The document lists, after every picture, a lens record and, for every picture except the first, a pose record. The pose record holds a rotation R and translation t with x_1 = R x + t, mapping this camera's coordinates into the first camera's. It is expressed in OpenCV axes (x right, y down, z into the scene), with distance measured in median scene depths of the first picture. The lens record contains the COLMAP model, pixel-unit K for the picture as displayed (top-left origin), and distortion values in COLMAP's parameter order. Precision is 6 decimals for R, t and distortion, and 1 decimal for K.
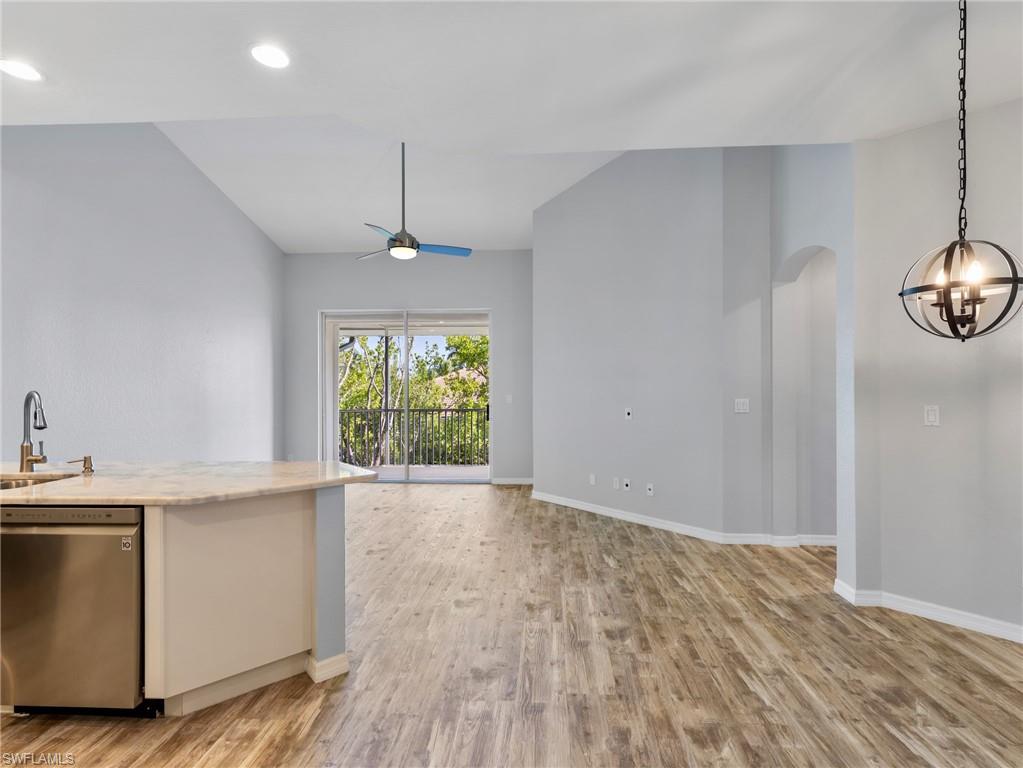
lens RADIAL K [[518.0, 0, 520.0], [0, 518.0, 383.8], [0, 0, 1]] dist [0.008327, -0.001473]
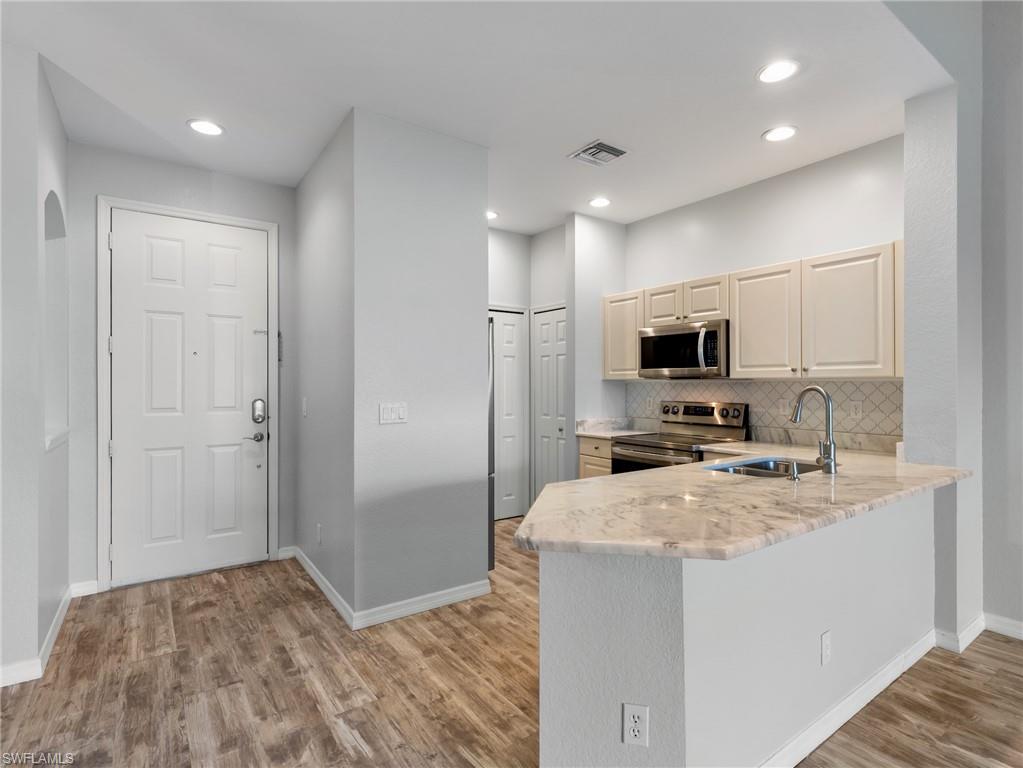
lens RADIAL K [[518.0, 0, 517.4], [0, 518.0, 384.9], [0, 0, 1]] dist [0.008327, -0.001473]
pose [[-0.778313, 0.003573, -0.627866, 0.067609], [0.005654, 0.999983, -0.001318, 0.009143], [0.627850, -0.004576, -0.778321, 1.295211]]
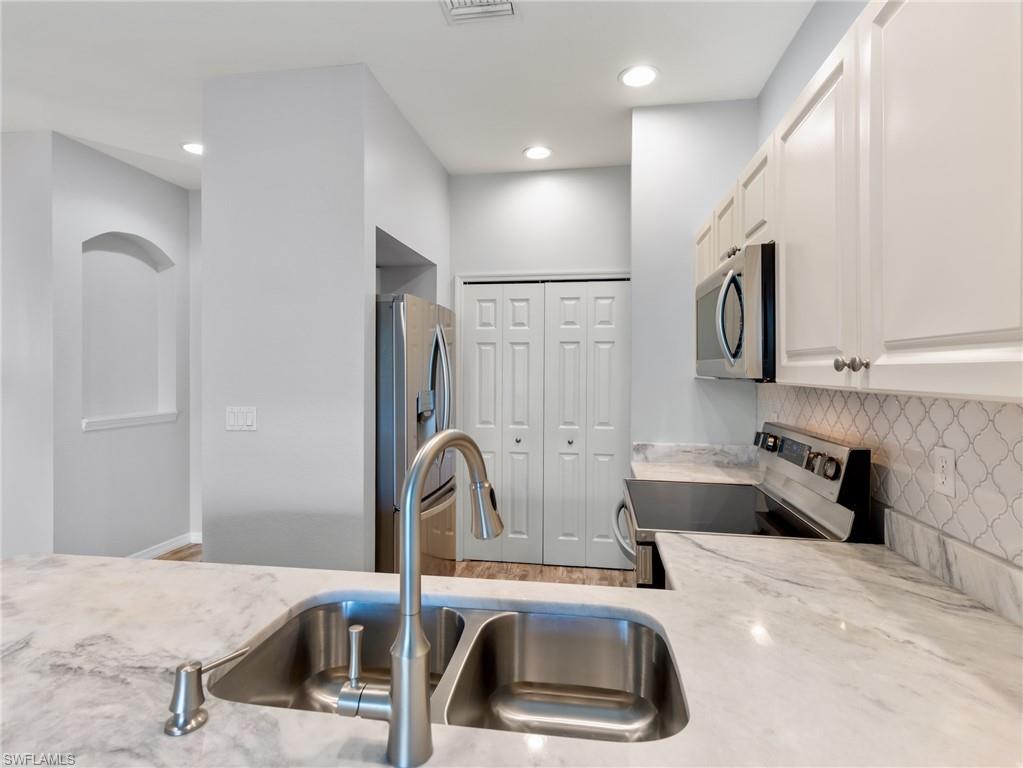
lens RADIAL K [[518.0, 0, 528.9], [0, 518.0, 368.8], [0, 0, 1]] dist [0.008327, -0.001473]
pose [[-0.997523, -0.002720, 0.070294, -0.966026], [-0.003185, 0.999974, -0.006505, -0.017990], [-0.070275, -0.006713, -0.997505, 1.171078]]
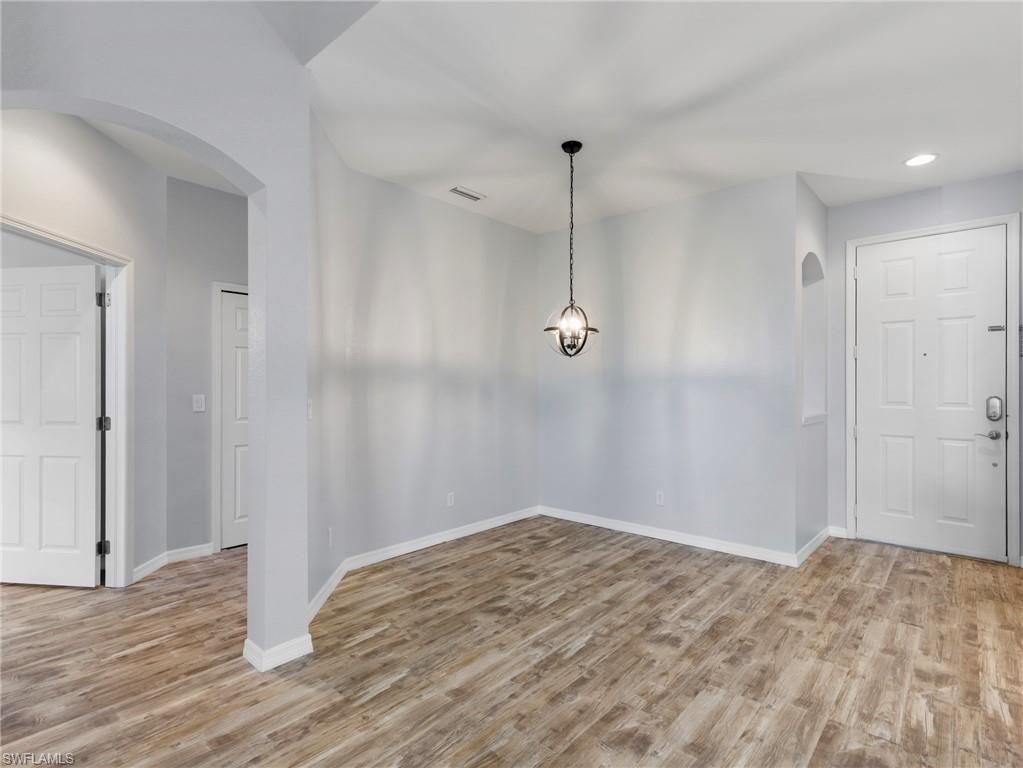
lens RADIAL K [[518.0, 0, 520.0], [0, 518.0, 386.9], [0, 0, 1]] dist [0.008327, -0.001473]
pose [[-0.791912, 0.003305, 0.610626, -0.112507], [-0.001208, 0.999975, -0.006980, 0.027281], [-0.610634, -0.006265, -0.791888, 1.633289]]
